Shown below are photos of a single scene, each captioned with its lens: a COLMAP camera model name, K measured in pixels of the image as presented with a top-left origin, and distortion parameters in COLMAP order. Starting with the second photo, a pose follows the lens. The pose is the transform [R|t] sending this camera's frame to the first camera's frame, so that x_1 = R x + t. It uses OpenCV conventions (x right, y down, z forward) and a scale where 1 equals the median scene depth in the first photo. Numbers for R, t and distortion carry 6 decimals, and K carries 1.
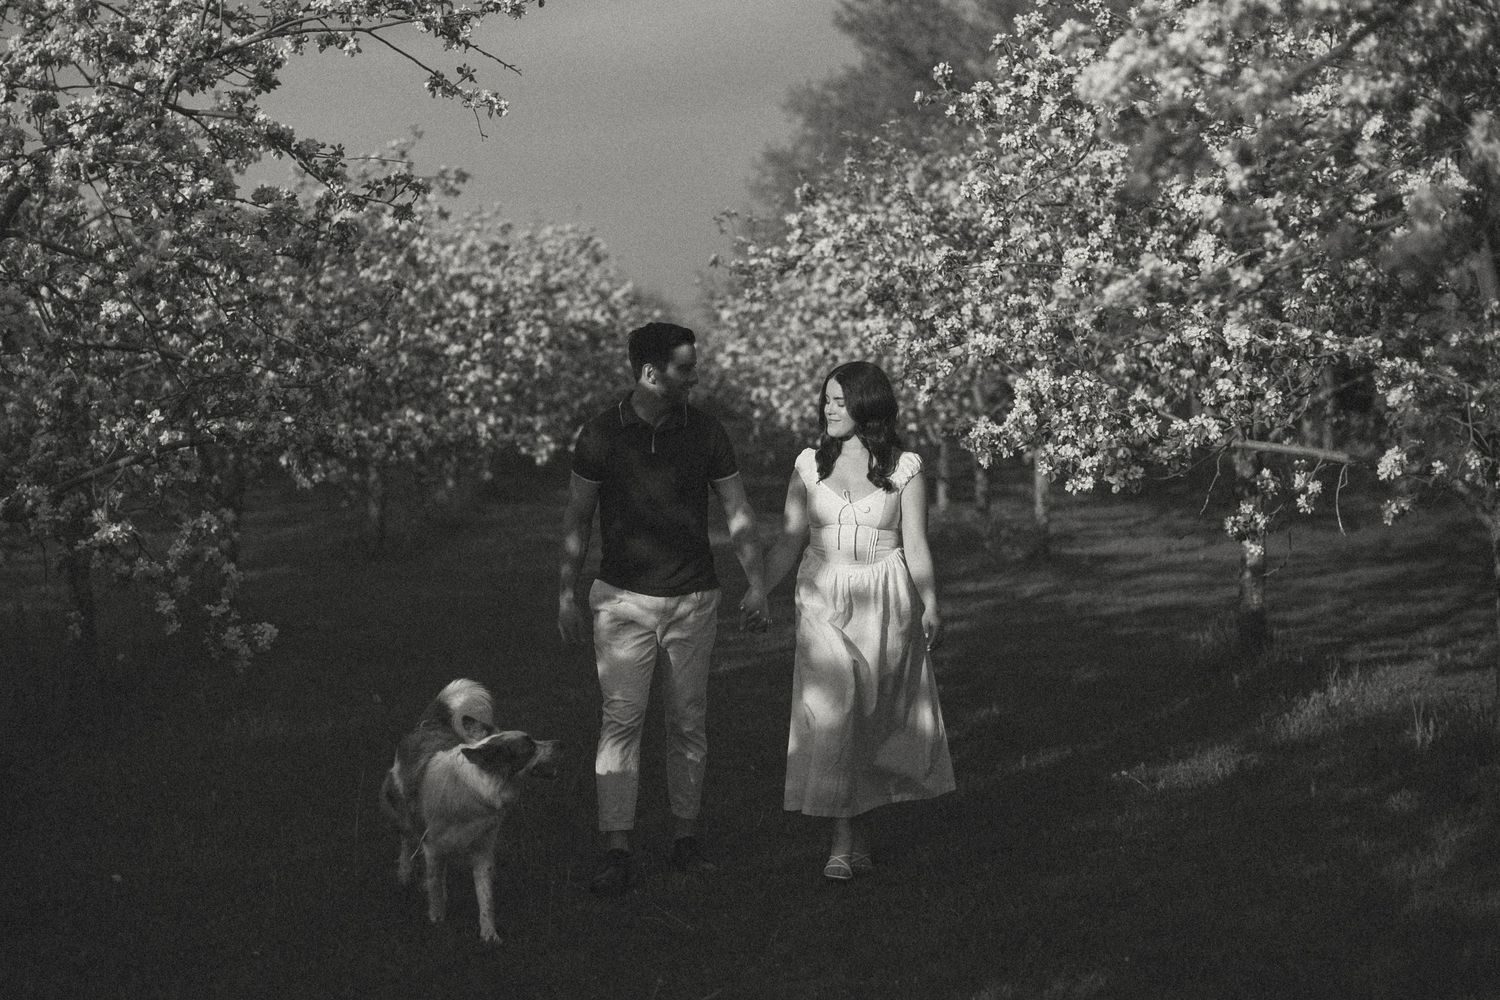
lens RADIAL K [[2154.7, 0, 748.8], [0, 2154.7, 435.4], [0, 0, 1]] dist [-0.052268, -0.043987]
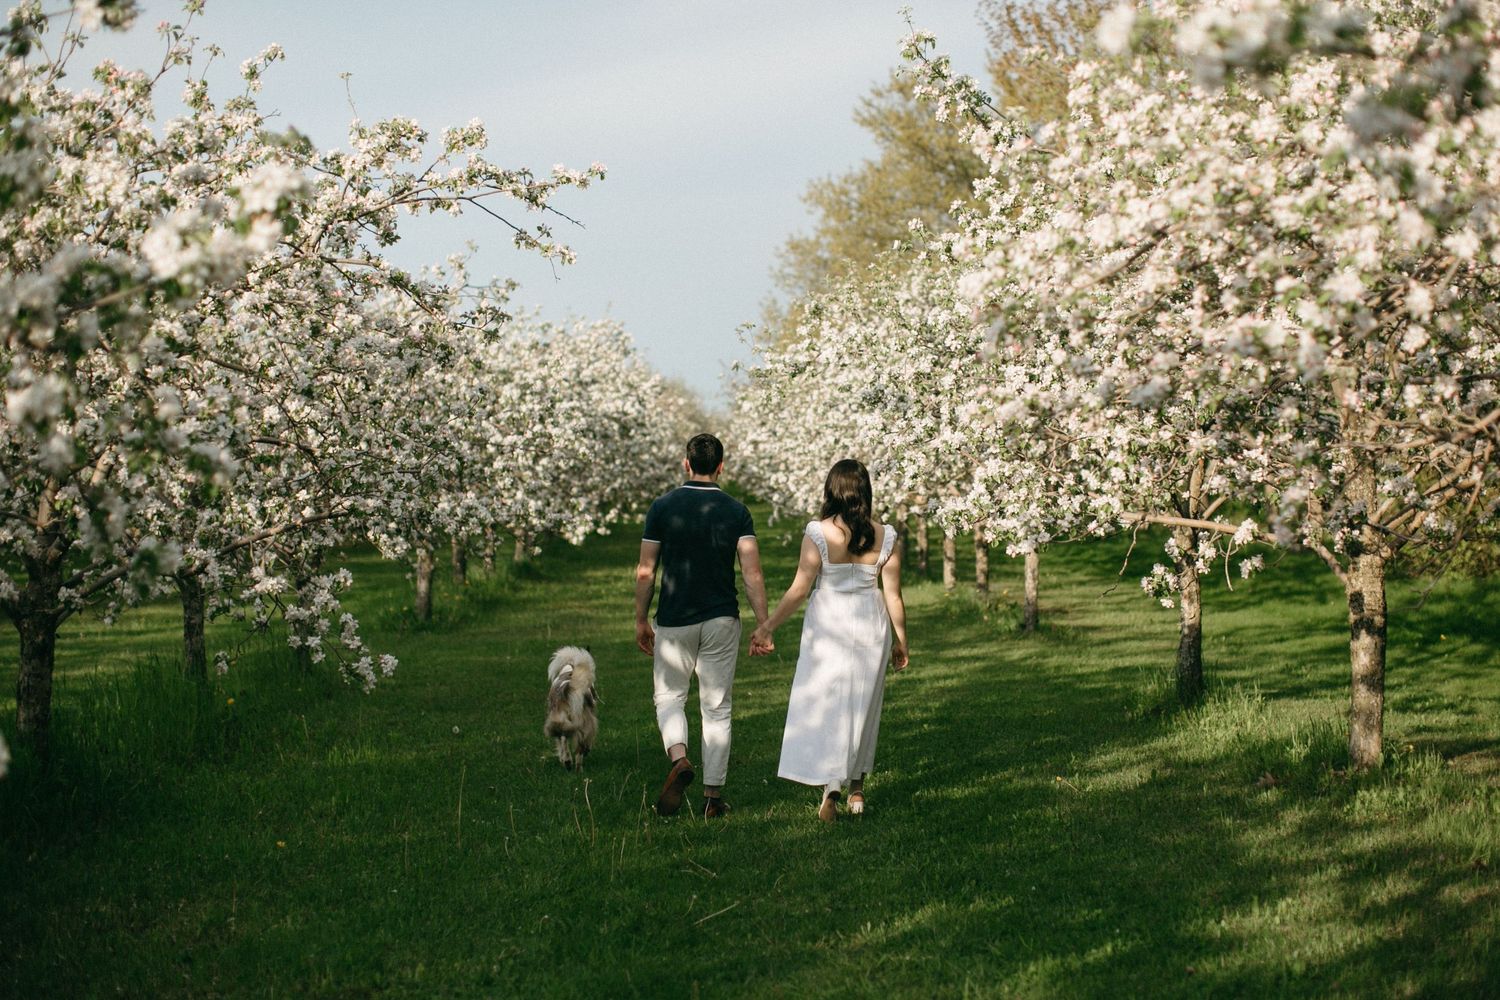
lens RADIAL K [[2154.7, 0, 748.8], [0, 2154.7, 435.4], [0, 0, 1]] dist [-0.052268, -0.043987]
pose [[0.999945, 0.001285, -0.010370, 0.003173], [-0.001696, 0.999209, -0.039741, 0.003573], [0.010310, 0.039757, 0.999156, -0.169581]]
